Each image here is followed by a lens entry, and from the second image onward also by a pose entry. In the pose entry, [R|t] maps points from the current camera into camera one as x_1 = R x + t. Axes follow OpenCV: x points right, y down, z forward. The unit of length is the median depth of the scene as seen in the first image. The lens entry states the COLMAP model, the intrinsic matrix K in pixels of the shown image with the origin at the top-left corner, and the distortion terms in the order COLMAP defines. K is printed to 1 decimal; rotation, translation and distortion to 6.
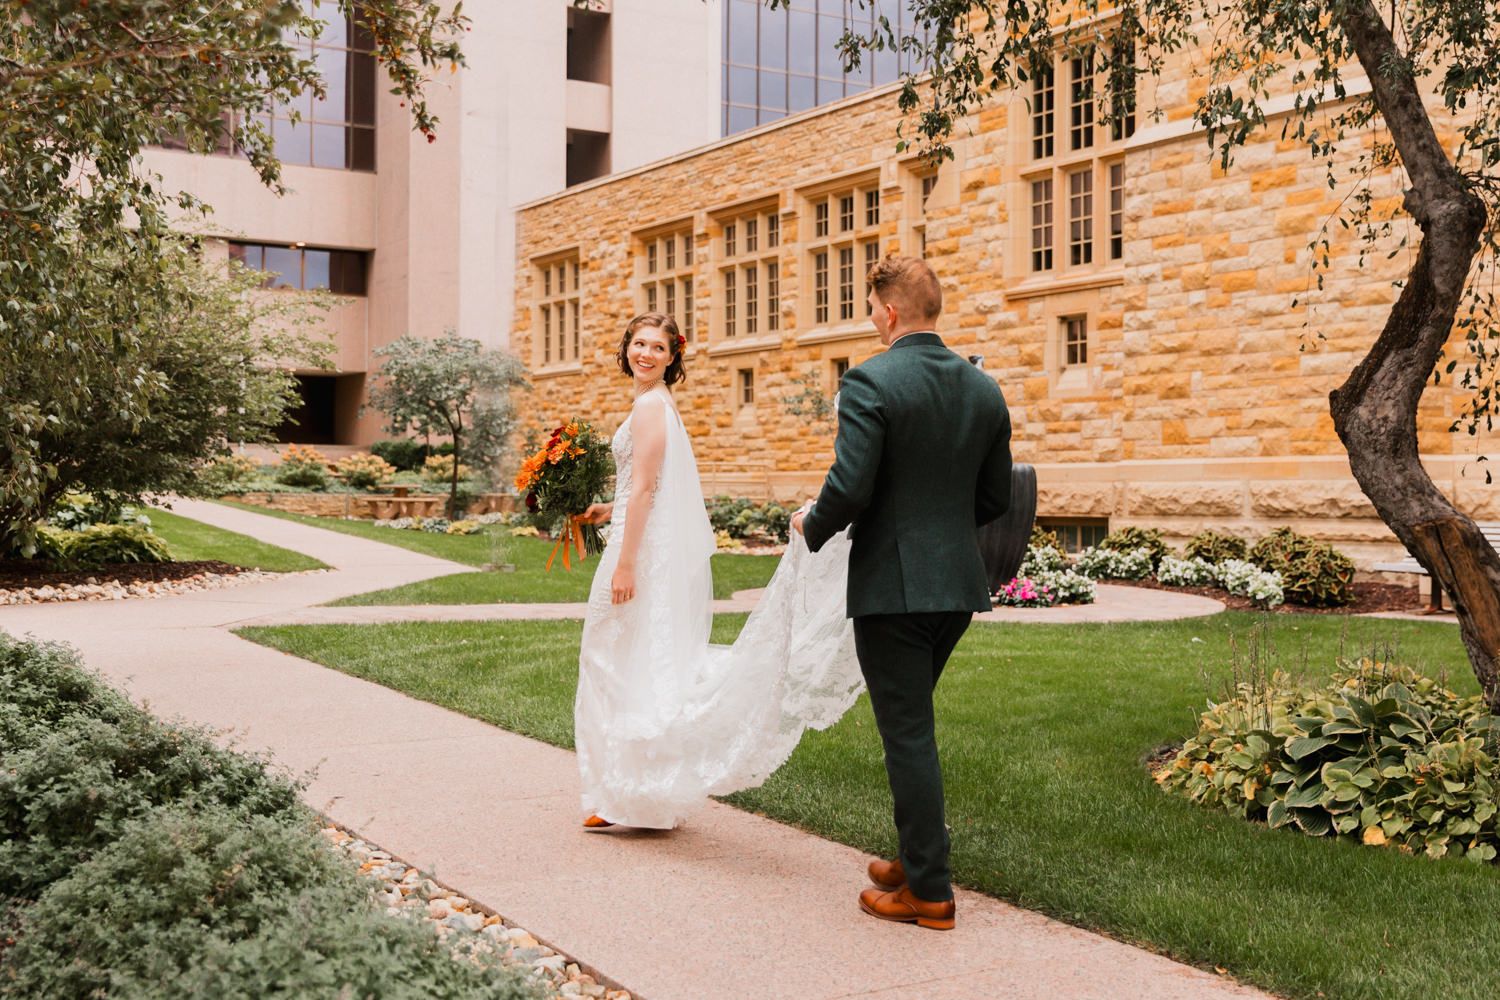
lens RADIAL K [[1704.1, 0, 751.4], [0, 1704.1, 505.5], [0, 0, 1]] dist [0.001048, 0.000000]
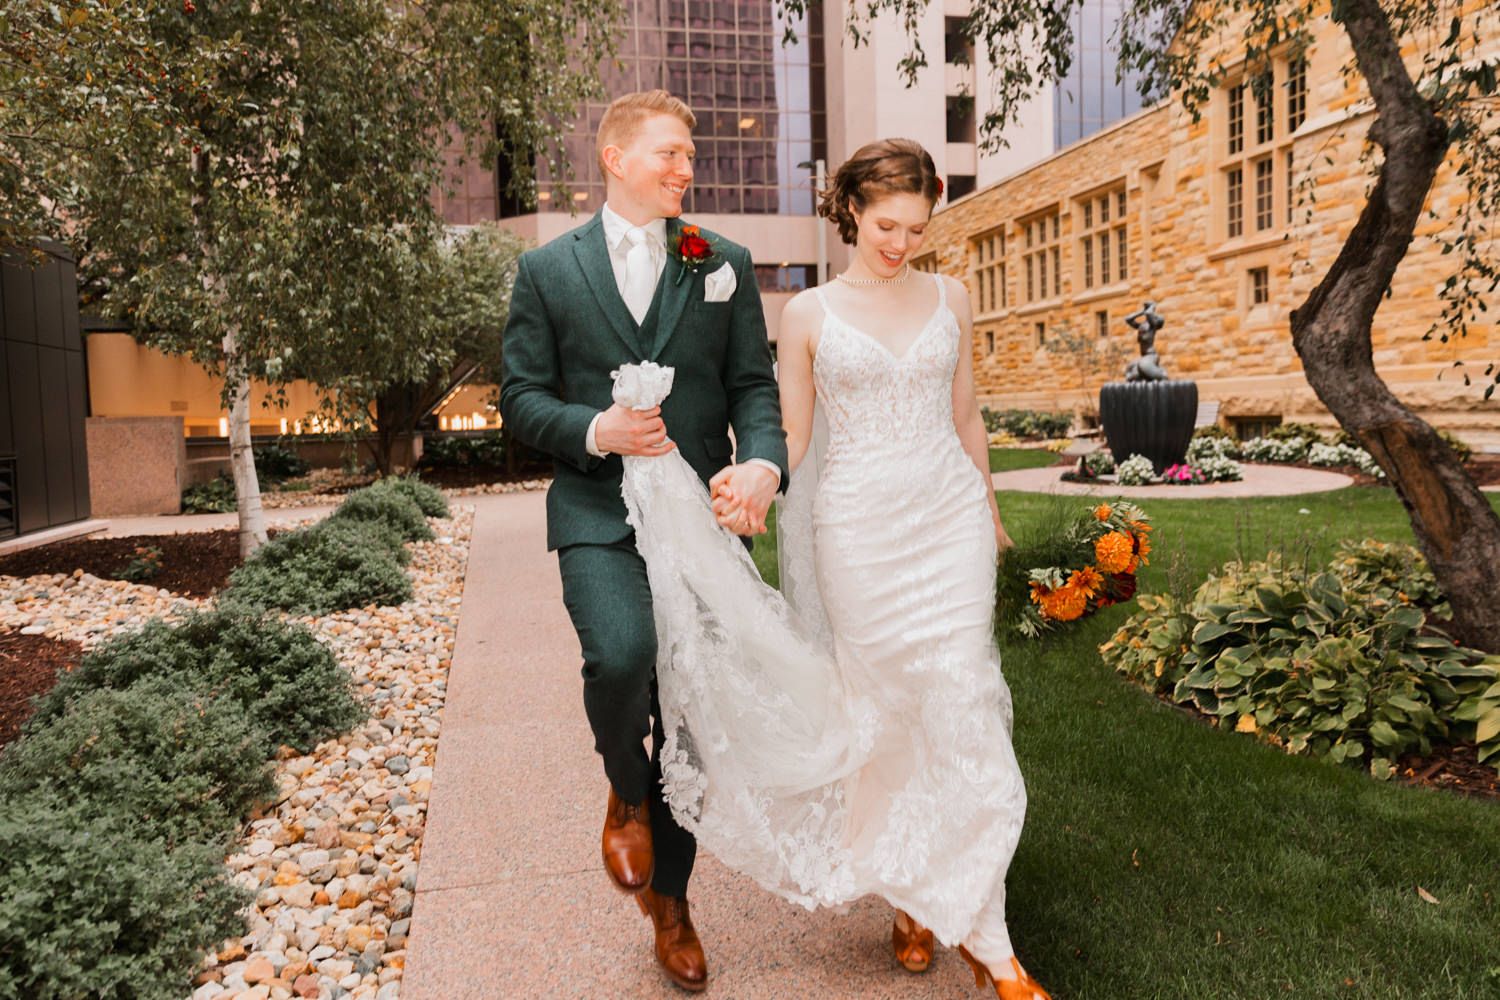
lens RADIAL K [[1029.5, 0, 738.0], [0, 1029.5, 488.0], [0, 0, 1]] dist [0.003636, 0.000435]
pose [[0.942824, -0.010674, -0.333119, 0.083435], [0.033708, 0.997416, 0.063444, -0.002146], [0.331581, -0.071046, 0.940748, 0.085850]]
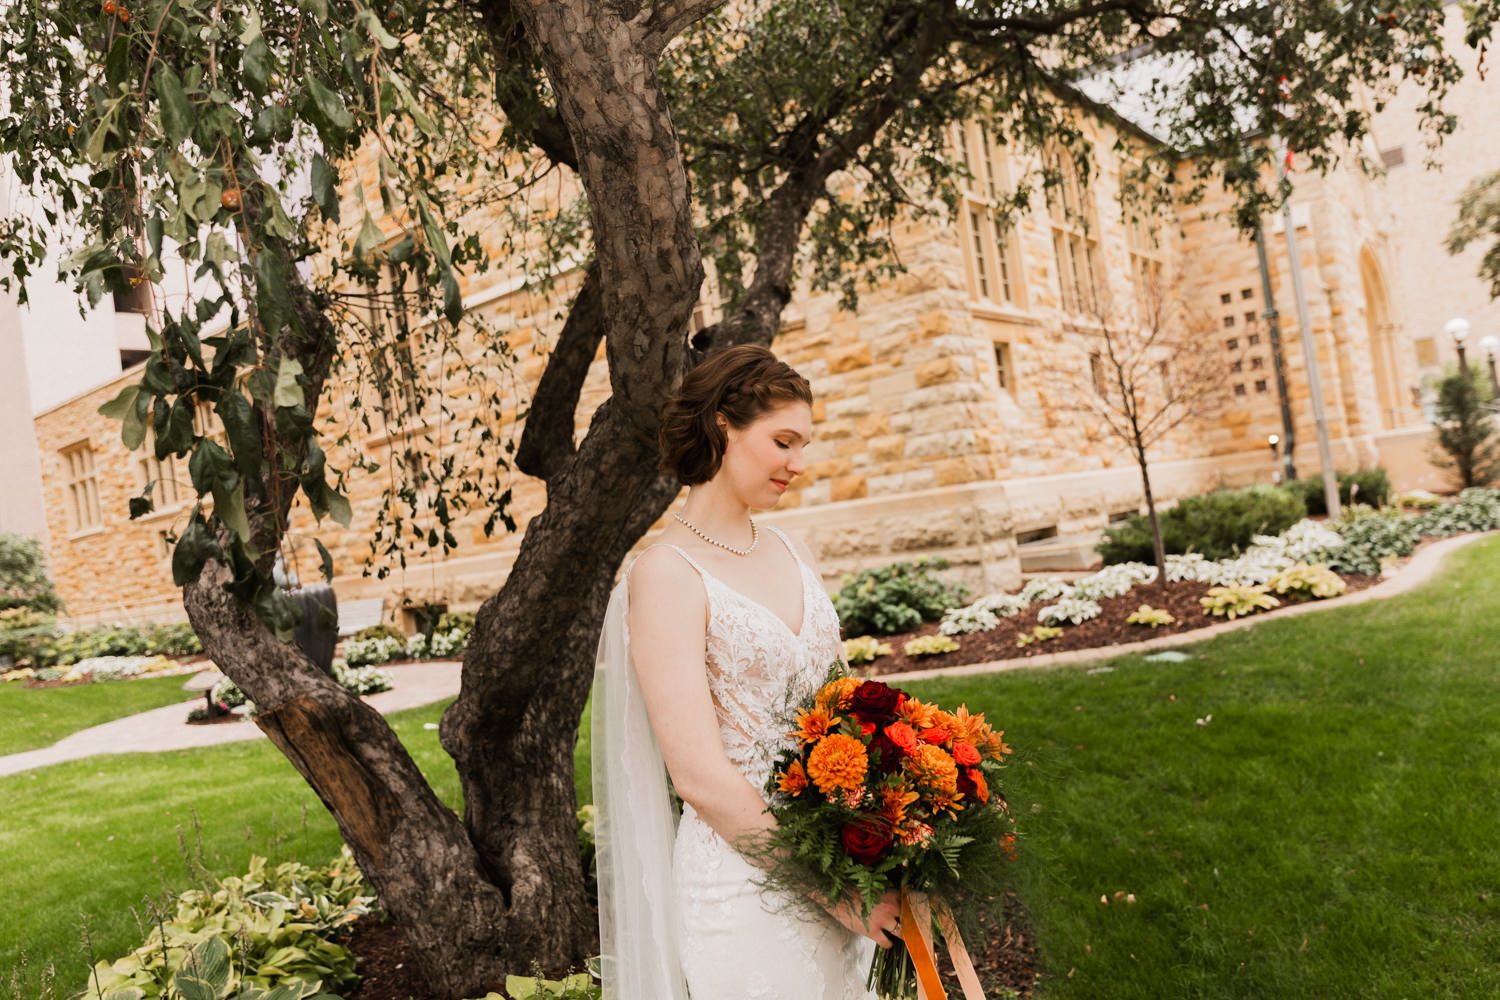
lens RADIAL K [[1084.3, 0, 746.2], [0, 1084.3, 502.9], [0, 0, 1]] dist [-0.033974, -0.000463]
pose [[0.928089, -0.121595, 0.351946, 0.157298], [0.141199, 0.989512, -0.030474, -0.014280], [-0.344550, 0.077977, 0.935524, 0.153232]]
